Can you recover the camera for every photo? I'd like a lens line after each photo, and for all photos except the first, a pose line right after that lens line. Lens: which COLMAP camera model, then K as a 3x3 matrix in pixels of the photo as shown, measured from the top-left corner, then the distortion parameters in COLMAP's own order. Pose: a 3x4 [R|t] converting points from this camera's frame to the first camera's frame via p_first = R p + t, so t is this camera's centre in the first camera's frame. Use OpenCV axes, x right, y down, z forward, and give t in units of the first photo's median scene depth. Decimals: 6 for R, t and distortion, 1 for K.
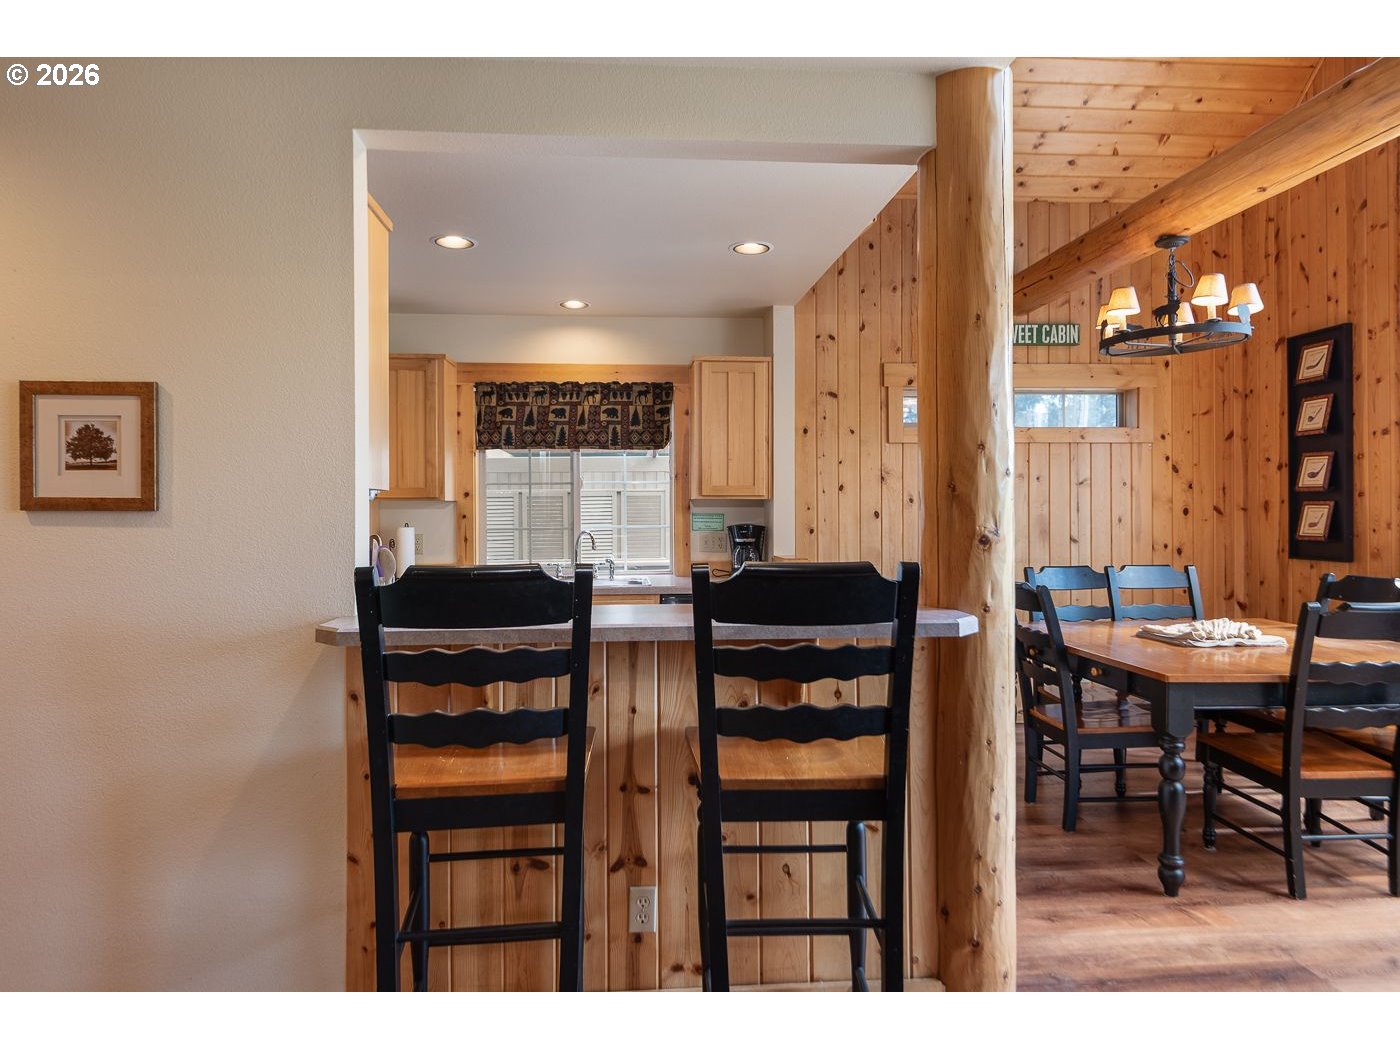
lens RADIAL K [[883.5, 0, 669.8], [0, 883.5, 512.8], [0, 0, 1]] dist [-0.004982, -0.005036]
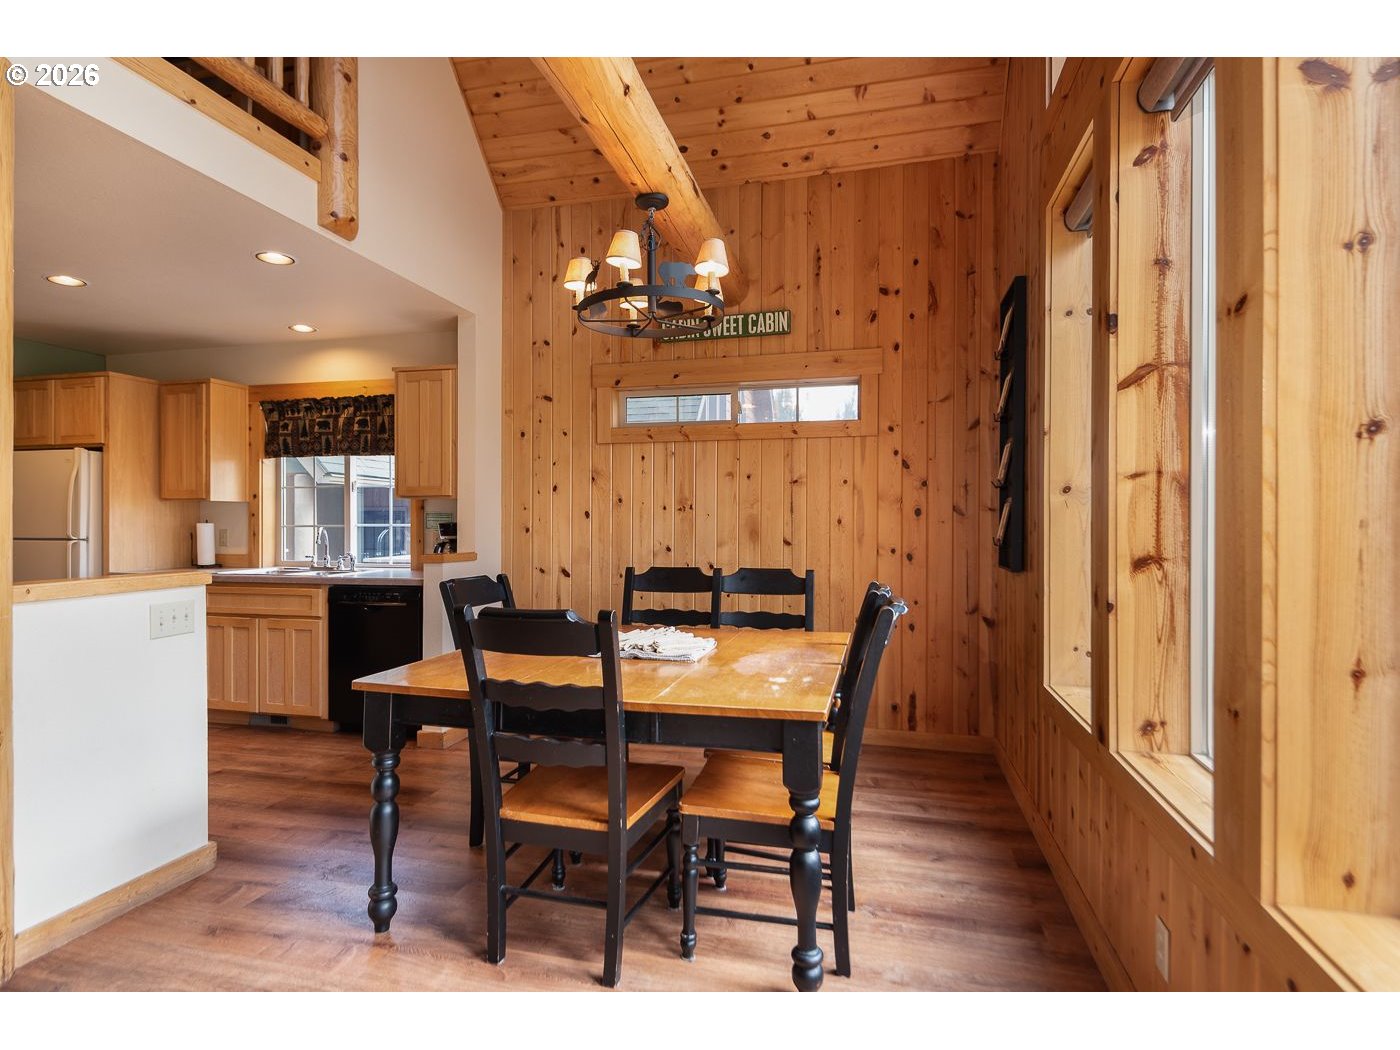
lens RADIAL K [[745.8, 0, 695.4], [0, 745.8, 523.0], [0, 0, 1]] dist [0.018183, -0.004366]
pose [[0.949567, 0.005490, -0.313515, 0.620789], [-0.005971, 0.999982, -0.000573, 0.011401], [0.313506, 0.002416, 0.949583, 0.223001]]
